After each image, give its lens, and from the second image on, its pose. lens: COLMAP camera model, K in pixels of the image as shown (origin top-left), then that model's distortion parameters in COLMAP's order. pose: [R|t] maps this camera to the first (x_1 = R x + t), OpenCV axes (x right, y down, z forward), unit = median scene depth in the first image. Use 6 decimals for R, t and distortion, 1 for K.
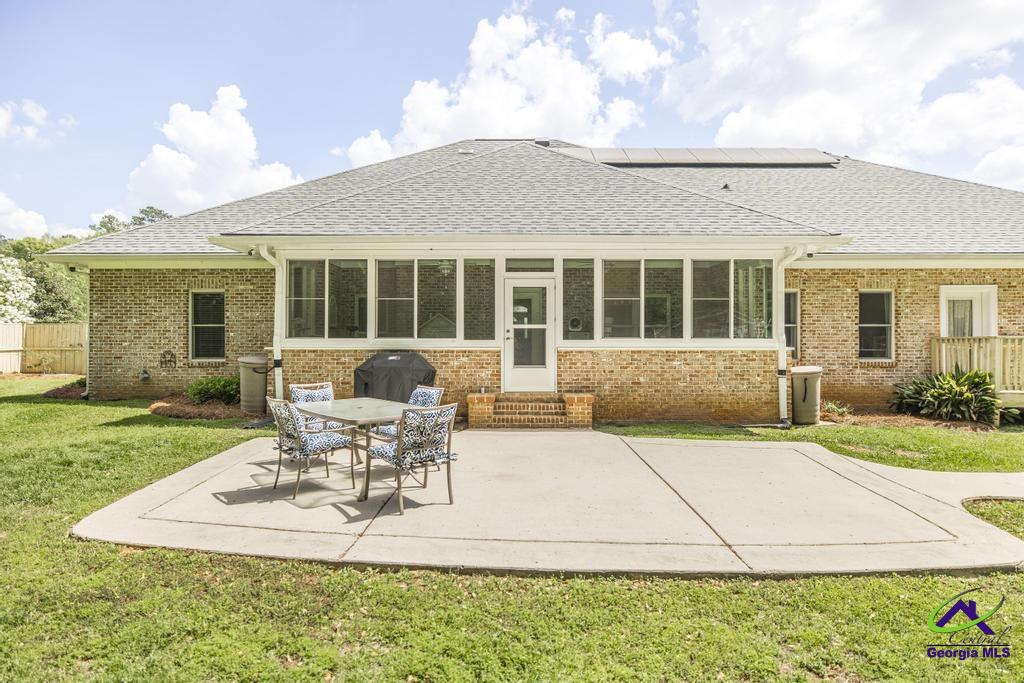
lens RADIAL K [[556.1, 0, 531.0], [0, 556.1, 342.6], [0, 0, 1]] dist [0.010901, -0.000583]
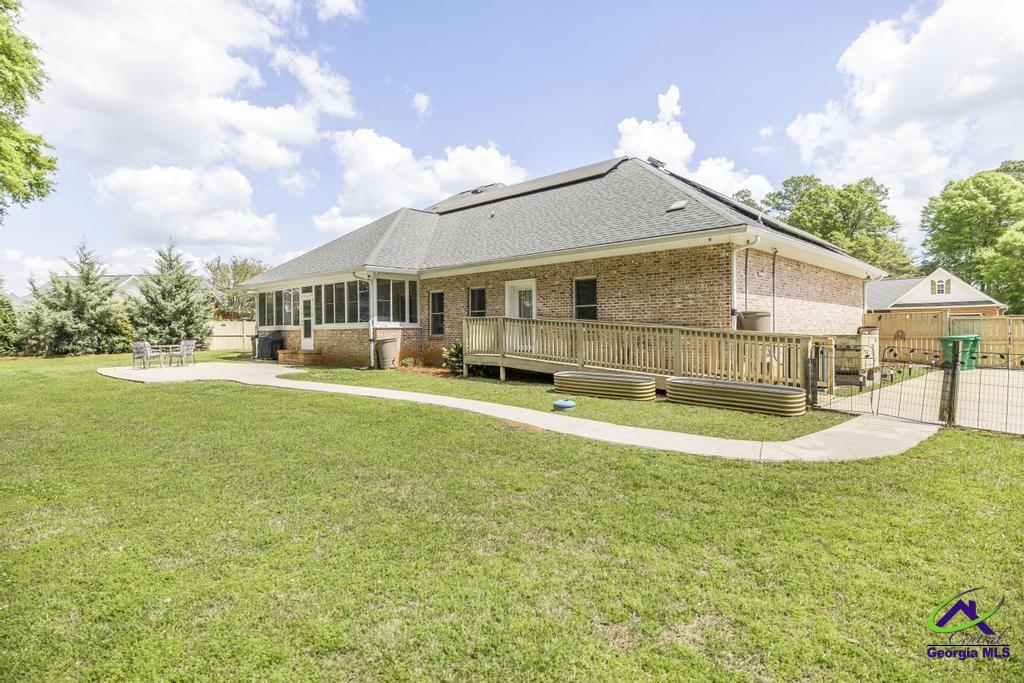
lens RADIAL K [[576.0, 0, 507.7], [0, 576.0, 340.3], [0, 0, 1]] dist [-0.004698, -0.001755]
pose [[0.719122, 0.000132, -0.694884, 2.022167], [0.004757, 0.999976, 0.005113, 0.044327], [0.694868, -0.006982, 0.719104, -0.042933]]
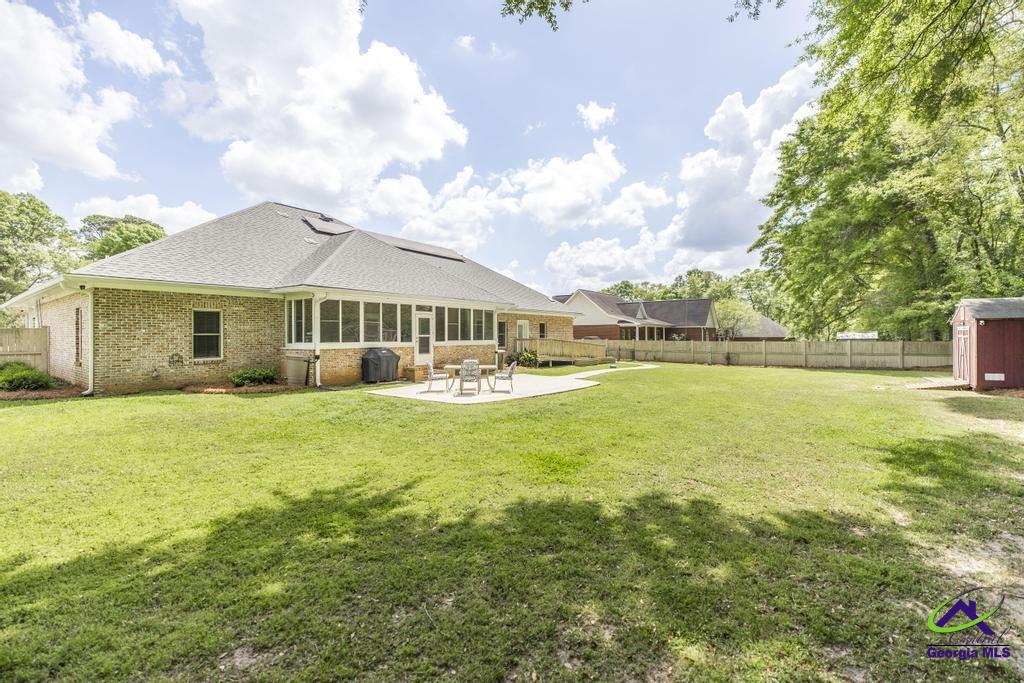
lens RADIAL K [[433.6, 0, 516.4], [0, 433.6, 336.5], [0, 0, 1]] dist [-0.003444, -0.000884]
pose [[0.595966, -0.004815, 0.802995, -1.152431], [0.006374, 0.999979, 0.001266, -0.025270], [-0.802984, 0.004363, 0.595984, -0.325074]]
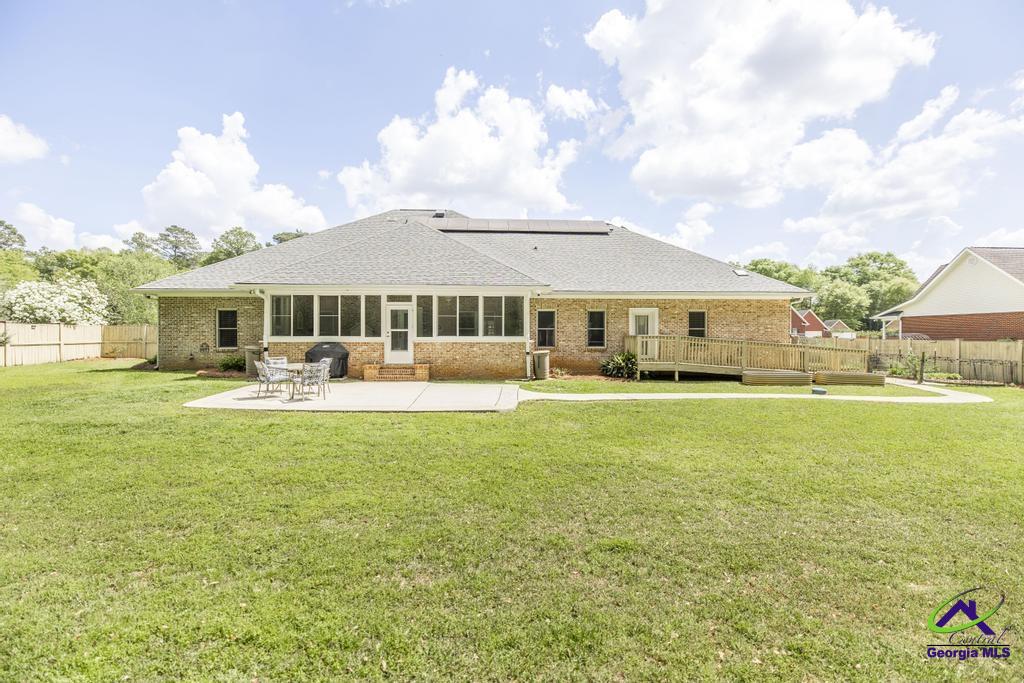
lens RADIAL K [[459.5, 0, 523.0], [0, 459.5, 340.5], [0, 0, 1]] dist [-0.003330, 0.000764]
pose [[0.998031, -0.000784, 0.062722, 0.321112], [0.000144, 0.999948, 0.010213, -0.008972], [-0.062726, -0.010184, 0.997979, -0.616264]]
